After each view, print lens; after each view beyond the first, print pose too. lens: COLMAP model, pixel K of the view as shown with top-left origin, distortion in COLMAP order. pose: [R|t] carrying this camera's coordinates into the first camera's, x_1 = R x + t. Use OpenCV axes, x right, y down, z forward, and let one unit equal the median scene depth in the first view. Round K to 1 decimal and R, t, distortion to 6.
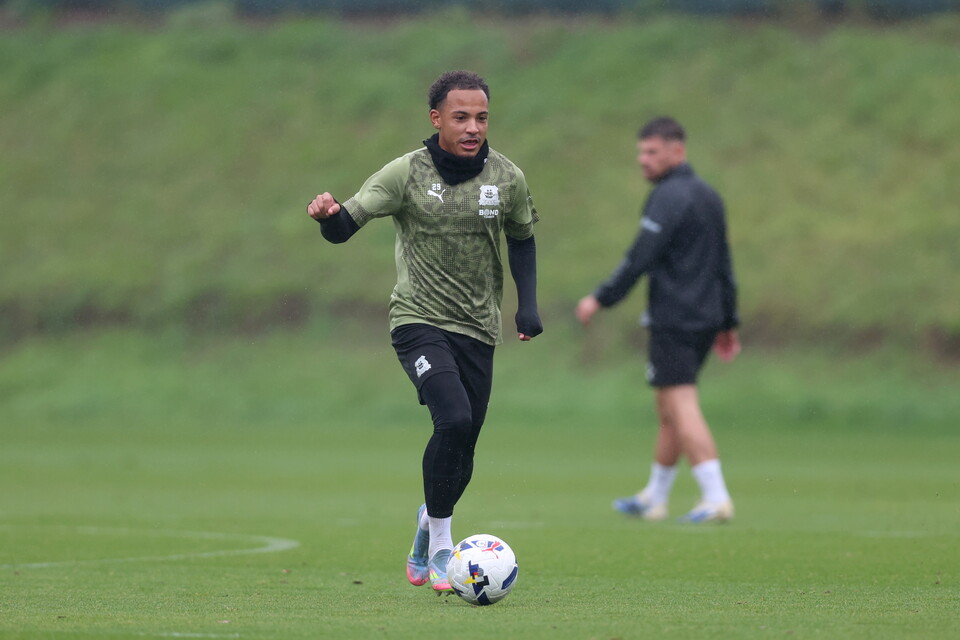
lens RADIAL K [[479.6, 0, 480.0], [0, 479.6, 317.9], [0, 0, 1]] dist [0.002680, -0.000353]
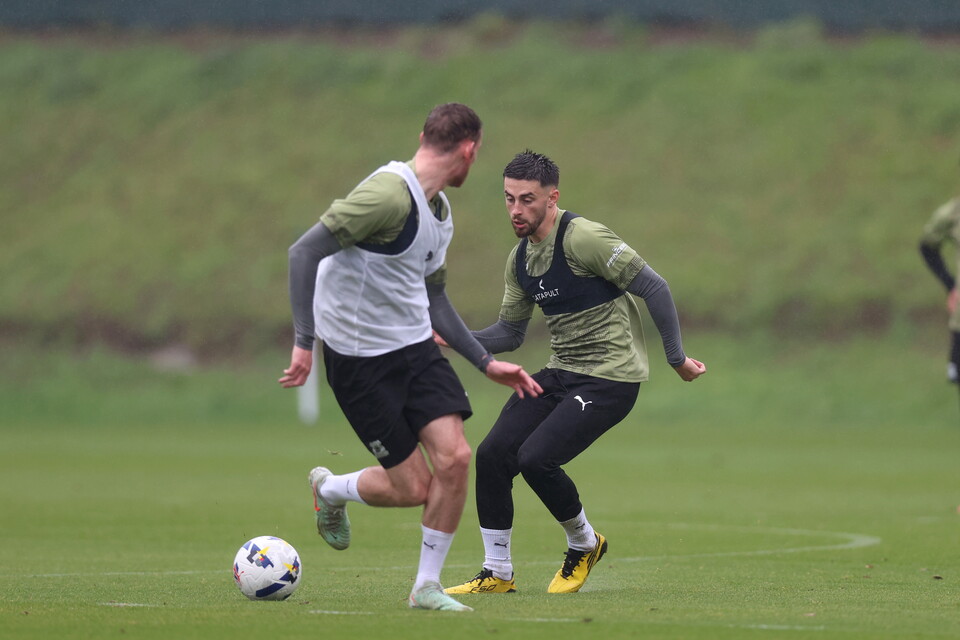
lens RADIAL K [[479.6, 0, 480.0], [0, 479.6, 322.0], [0, 0, 1]] dist [0.002680, -0.000353]
pose [[0.999994, 0.003237, 0.001335, -1.252243], [-0.003236, 0.999994, -0.001175, -0.000017], [-0.001339, 0.001171, 0.999998, -0.044569]]
